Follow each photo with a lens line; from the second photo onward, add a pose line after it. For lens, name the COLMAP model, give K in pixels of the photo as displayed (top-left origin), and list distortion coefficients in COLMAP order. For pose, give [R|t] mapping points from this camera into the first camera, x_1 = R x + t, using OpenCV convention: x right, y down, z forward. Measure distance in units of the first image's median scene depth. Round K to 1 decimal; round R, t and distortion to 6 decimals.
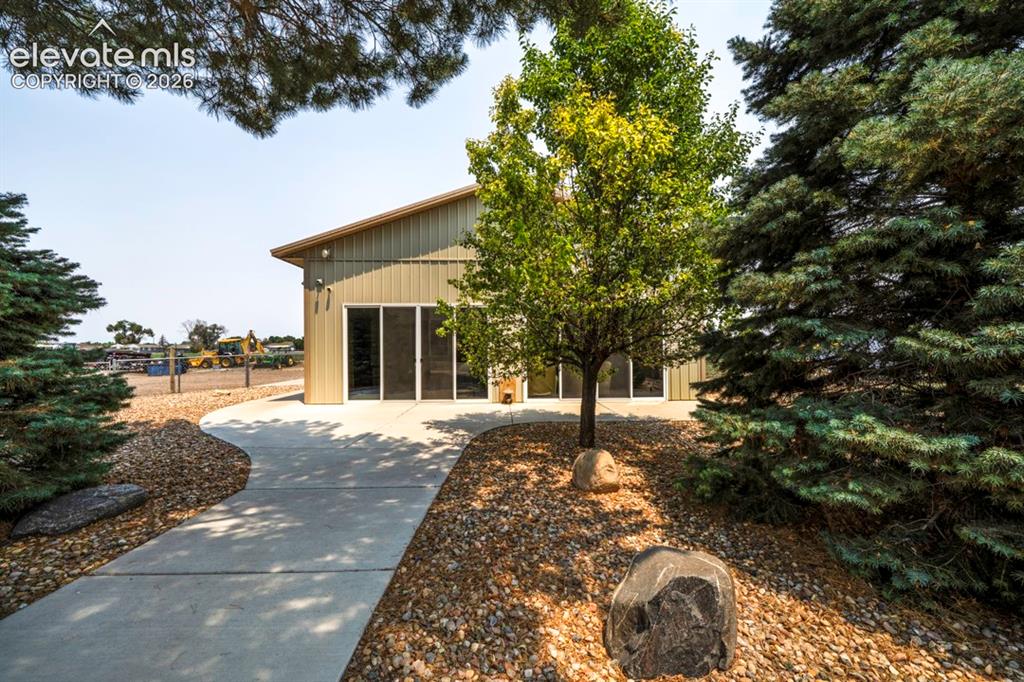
lens RADIAL K [[400.9, 0, 512.0], [0, 400.9, 341.0], [0, 0, 1]] dist [0.000709, 0.000192]
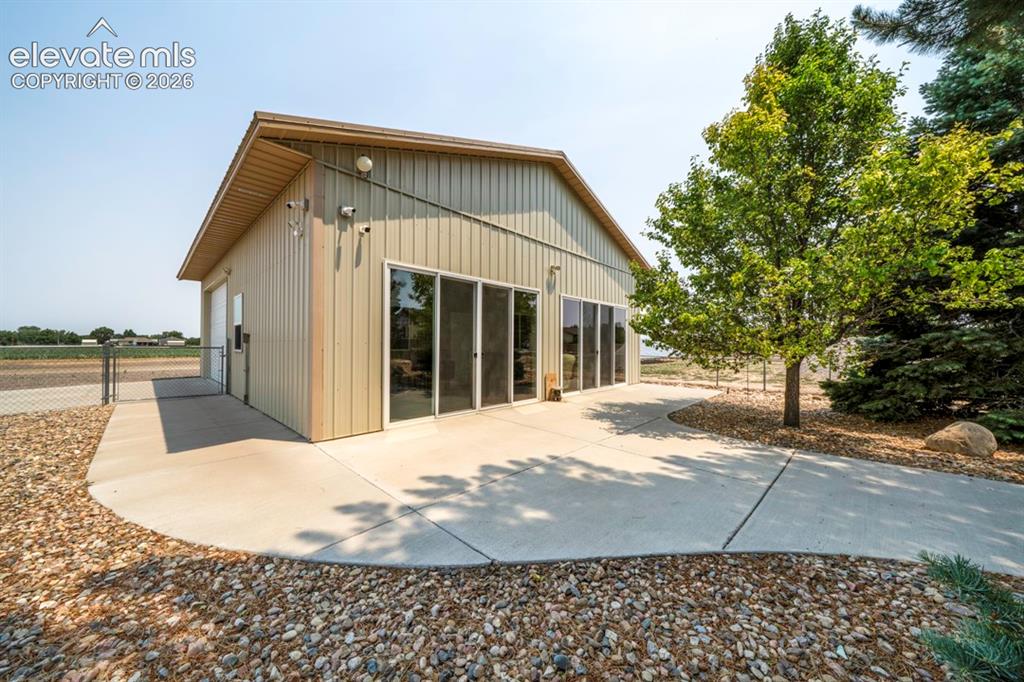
lens RADIAL K [[356.5, 0, 509.2], [0, 356.5, 341.9], [0, 0, 1]] dist [-0.005928, 0.000492]
pose [[0.707117, 0.020028, 0.706813, -0.660698], [-0.039977, 0.999132, 0.011683, 0.014871], [-0.705965, -0.036518, 0.707304, 0.490206]]
